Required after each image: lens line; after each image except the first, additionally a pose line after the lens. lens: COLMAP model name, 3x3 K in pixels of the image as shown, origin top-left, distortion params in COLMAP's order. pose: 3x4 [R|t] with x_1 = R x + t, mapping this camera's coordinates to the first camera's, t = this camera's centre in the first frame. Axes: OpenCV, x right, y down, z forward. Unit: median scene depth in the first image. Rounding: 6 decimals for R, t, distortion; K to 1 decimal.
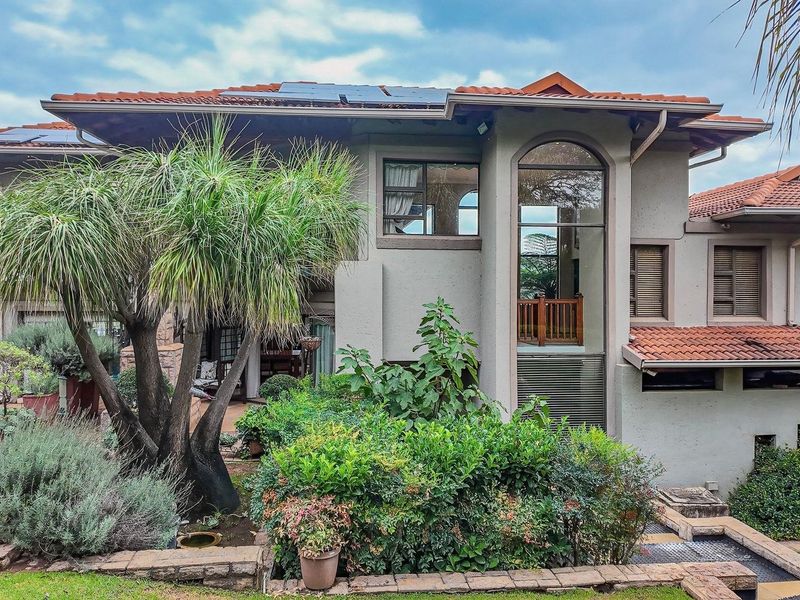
lens RADIAL K [[609.1, 0, 399.4], [0, 609.1, 301.3], [0, 0, 1]] dist [0.013152, -0.004233]
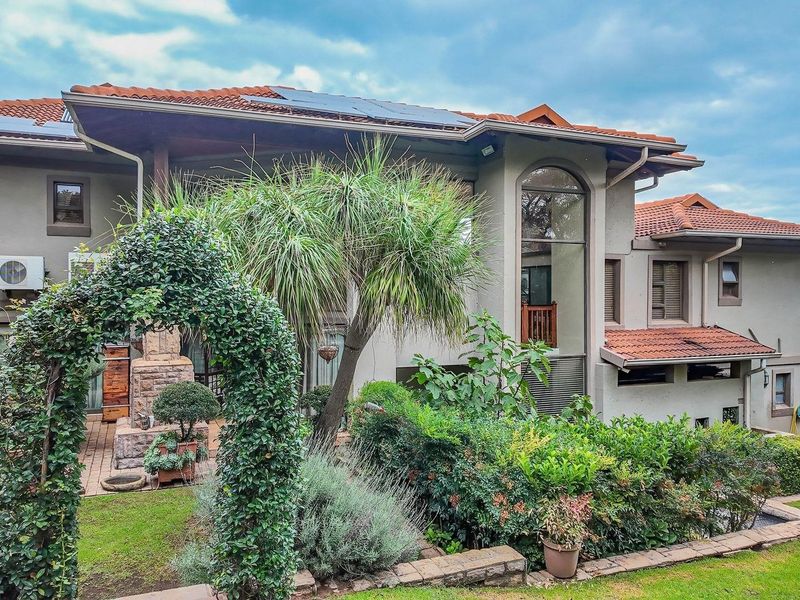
lens RADIAL K [[609.1, 0, 391.8], [0, 609.1, 298.5], [0, 0, 1]] dist [0.013152, -0.004233]
pose [[0.961063, -0.003603, 0.276305, -0.328492], [0.005565, 0.999965, -0.006317, -0.014094], [-0.276273, 0.007608, 0.961049, 0.005764]]
